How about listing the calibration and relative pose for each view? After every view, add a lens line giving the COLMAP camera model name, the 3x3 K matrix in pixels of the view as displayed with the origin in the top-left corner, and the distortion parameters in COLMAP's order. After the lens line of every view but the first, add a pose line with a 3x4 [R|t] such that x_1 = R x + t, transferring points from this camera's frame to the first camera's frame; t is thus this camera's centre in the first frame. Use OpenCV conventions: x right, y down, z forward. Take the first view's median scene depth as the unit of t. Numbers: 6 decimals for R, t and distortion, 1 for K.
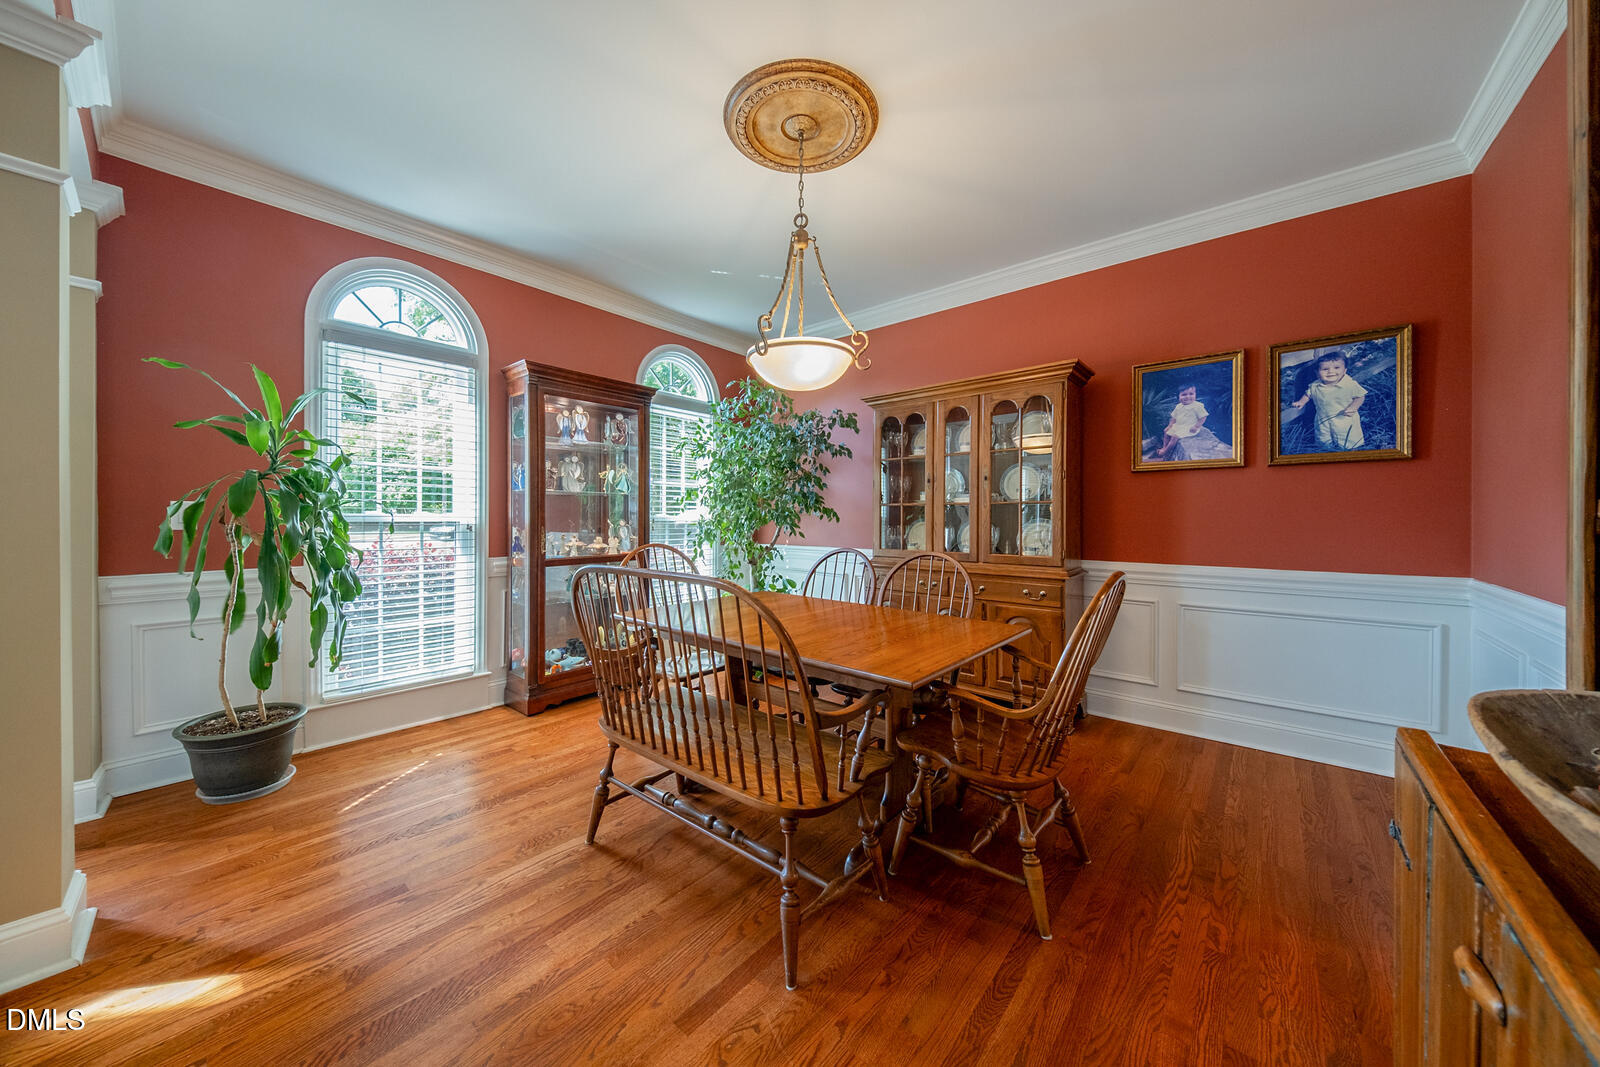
lens RADIAL K [[546.0, 0, 796.9], [0, 546.0, 524.3], [0, 0, 1]] dist [-0.007194, -0.000642]
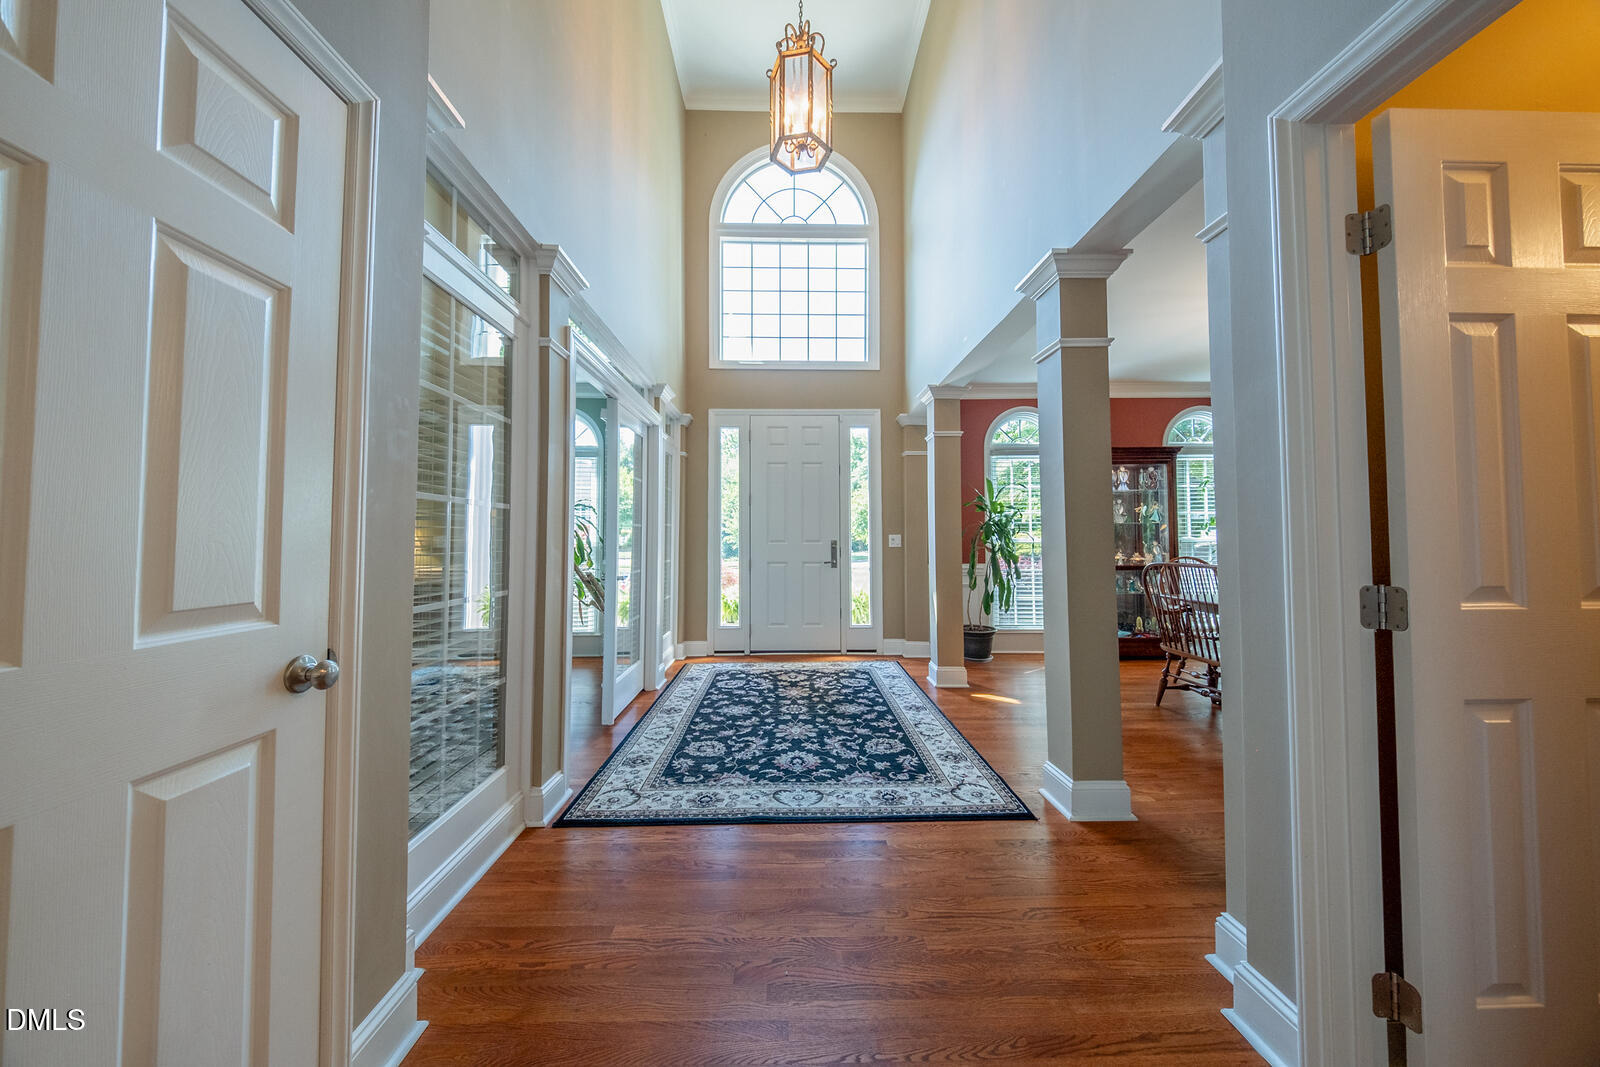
lens RADIAL K [[546.0, 0, 793.9], [0, 546.0, 525.6], [0, 0, 1]] dist [-0.007194, -0.000642]
pose [[0.650448, -0.028885, -0.759001, 0.177568], [-0.003442, 0.999154, -0.040973, 0.015205], [0.759543, 0.029263, 0.649799, -0.782111]]
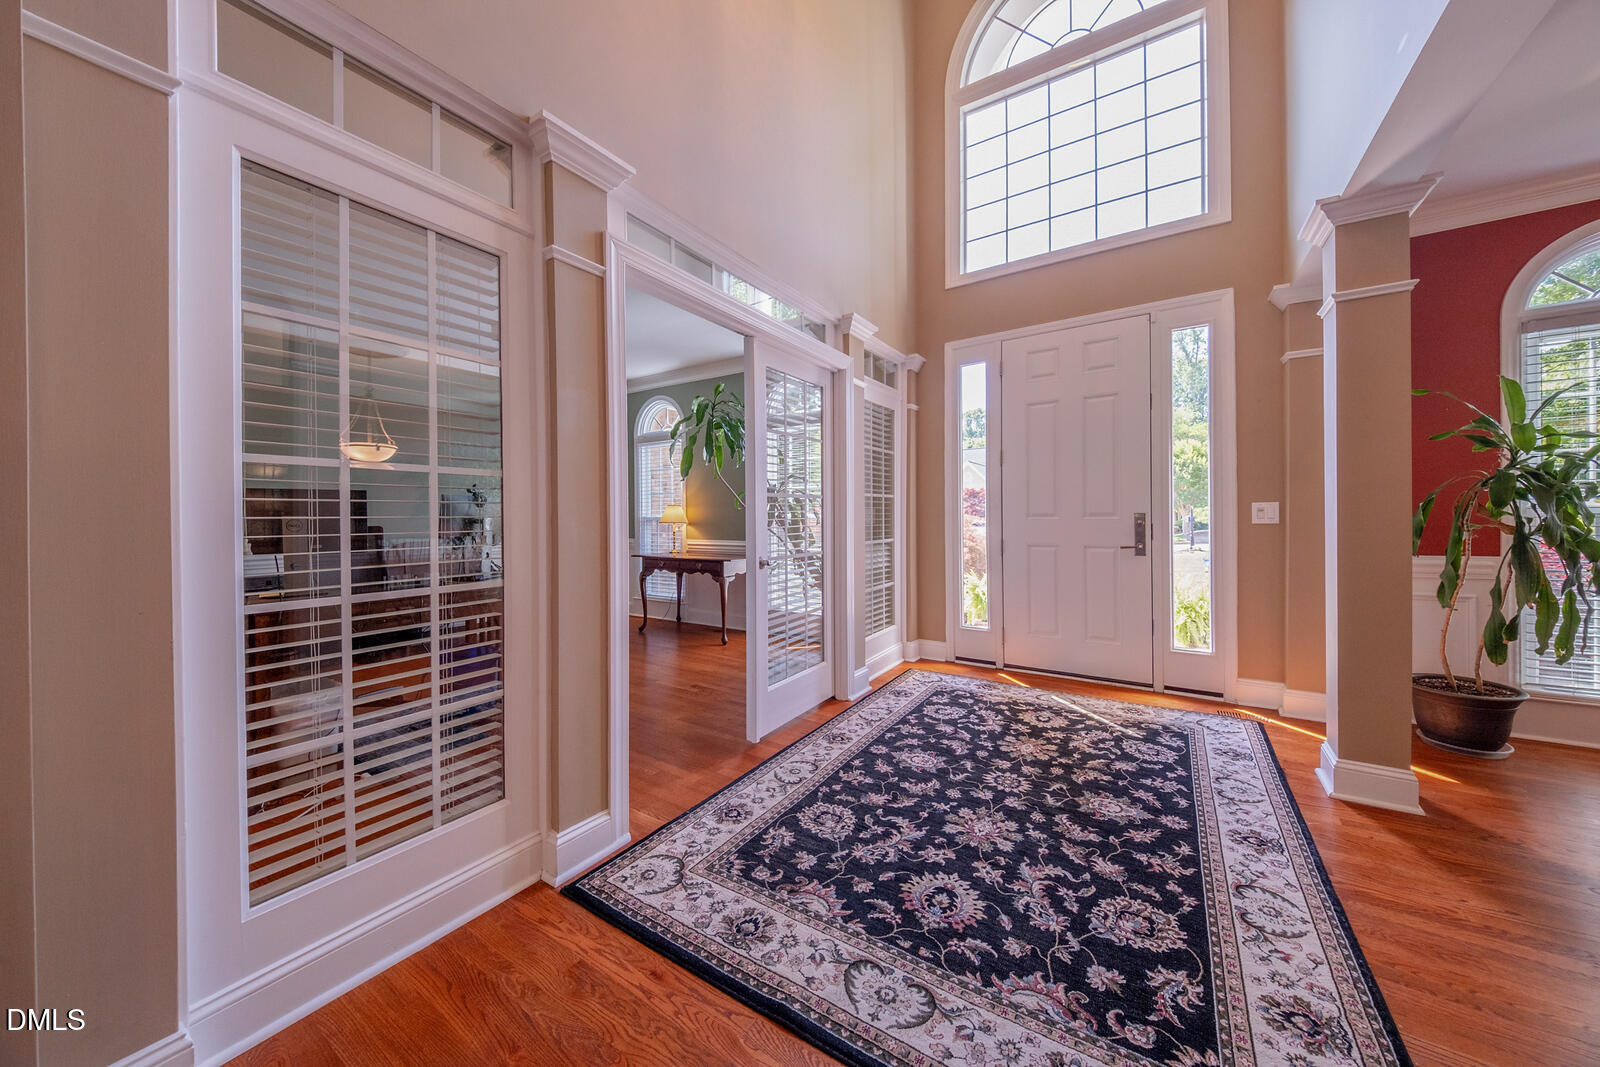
lens RADIAL K [[546.0, 0, 799.0], [0, 546.0, 520.2], [0, 0, 1]] dist [-0.007194, -0.000642]
pose [[0.096886, 0.002029, -0.995293, -0.020472], [-0.002776, 0.999995, 0.001769, 0.006933], [0.995292, 0.002592, 0.096891, -0.353757]]
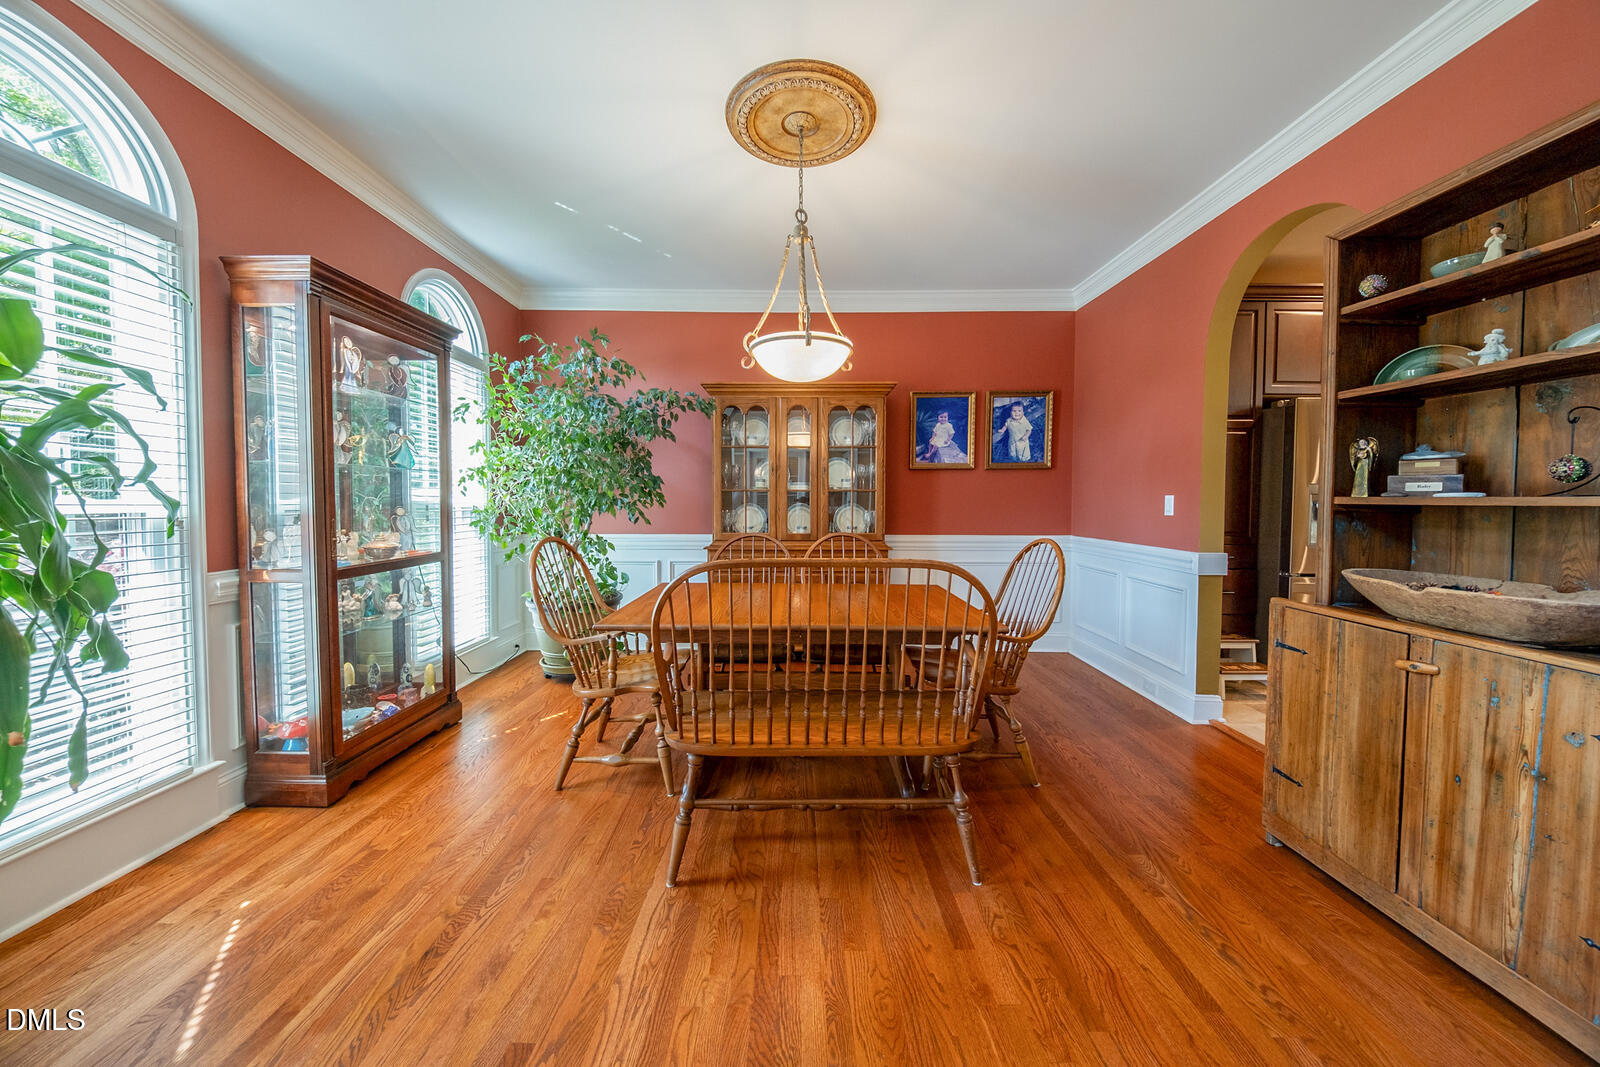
lens RADIAL K [[546.0, 0, 783.3], [0, 546.0, 525.7], [0, 0, 1]] dist [-0.007194, -0.000642]
pose [[0.766718, -0.028344, 0.641359, -0.475887], [0.009297, 0.999410, 0.033053, -0.003395], [-0.641917, -0.019380, 0.766529, 0.148094]]
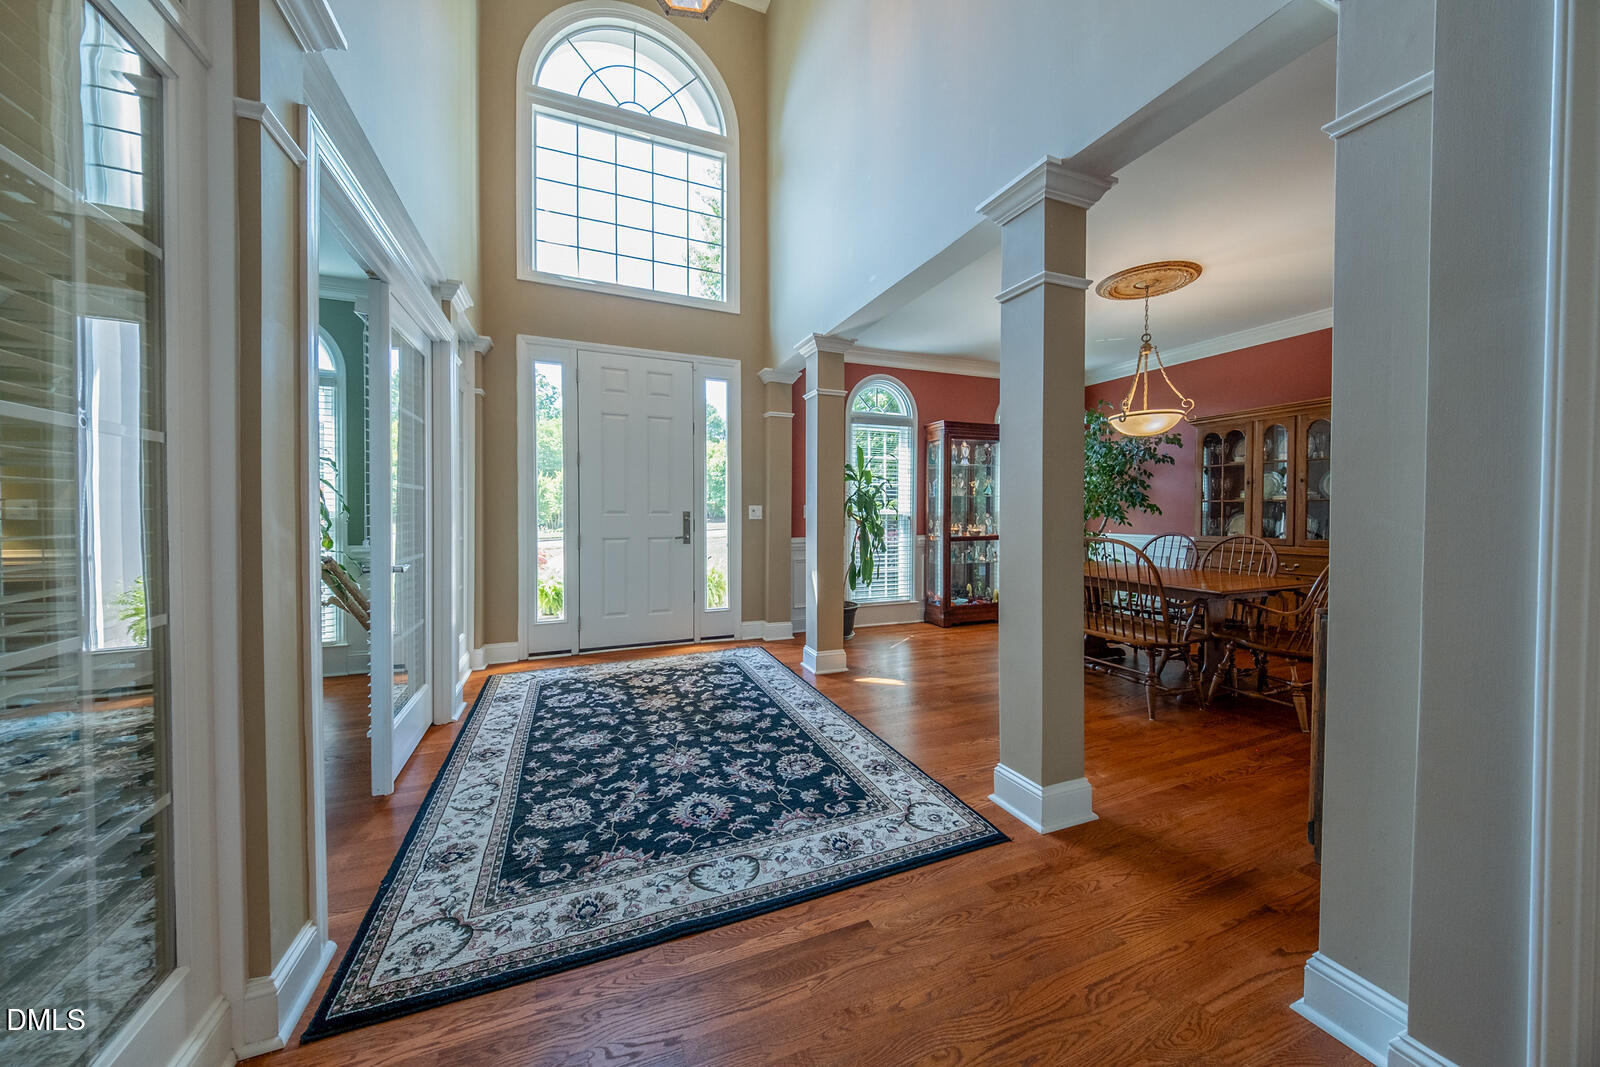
lens RADIAL K [[546.0, 0, 794.6], [0, 546.0, 524.0], [0, 0, 1]] dist [-0.007194, -0.000642]
pose [[0.883078, 0.007401, -0.469167, -0.112838], [-0.003912, 0.999957, 0.008410, 0.012499], [0.469209, -0.005592, 0.883069, -0.709929]]
